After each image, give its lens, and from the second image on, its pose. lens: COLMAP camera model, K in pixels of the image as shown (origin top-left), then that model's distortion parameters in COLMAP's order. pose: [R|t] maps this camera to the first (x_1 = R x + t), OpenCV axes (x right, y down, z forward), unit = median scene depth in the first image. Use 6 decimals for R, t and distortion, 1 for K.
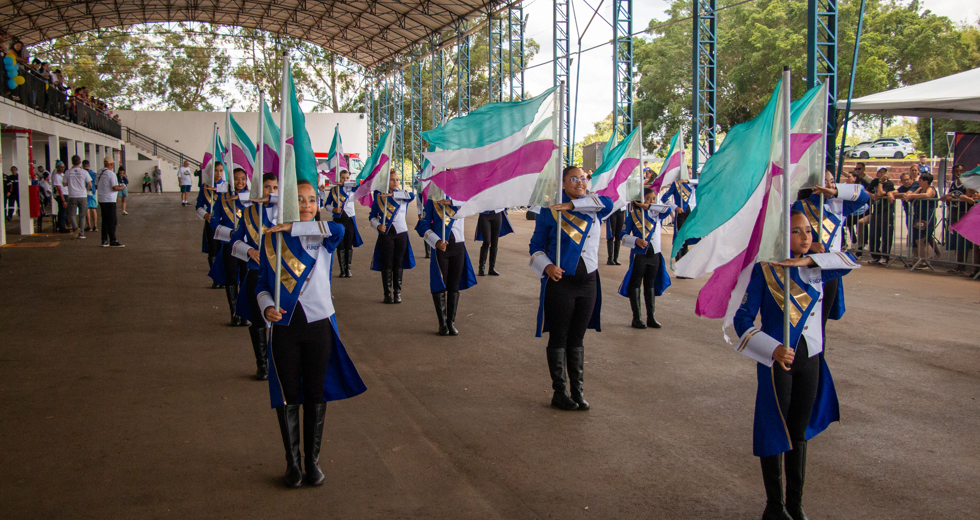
lens RADIAL K [[1047.0, 0, 490.0], [0, 1047.0, 260.0], [0, 0, 1]] dist [-0.067780, 0.007909]
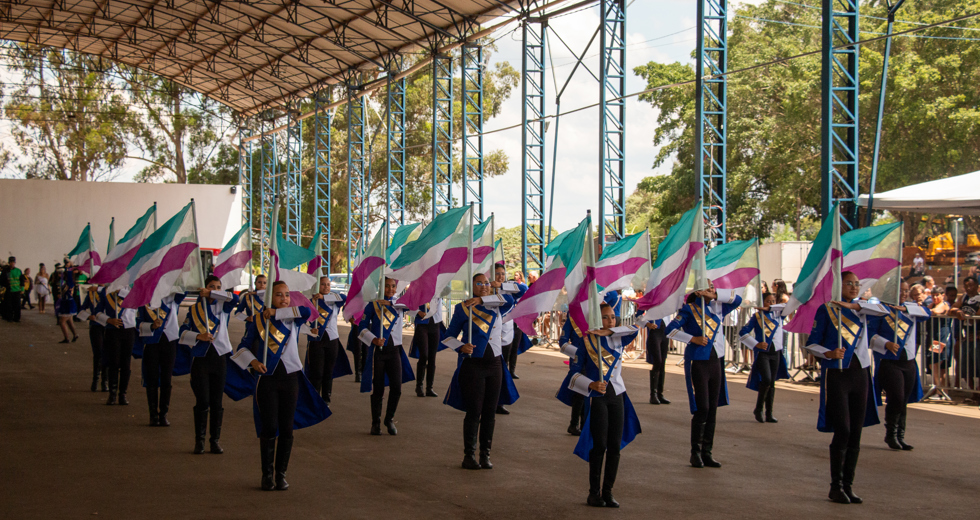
lens RADIAL K [[1949.7, 0, 490.0], [0, 1949.7, 260.0], [0, 0, 1]] dist [0.317550, 0.180720]
pose [[0.999599, 0.014248, 0.024482, 0.003544], [-0.011836, 0.995310, -0.096009, 0.013560], [-0.025735, 0.095680, 0.995079, -0.147997]]
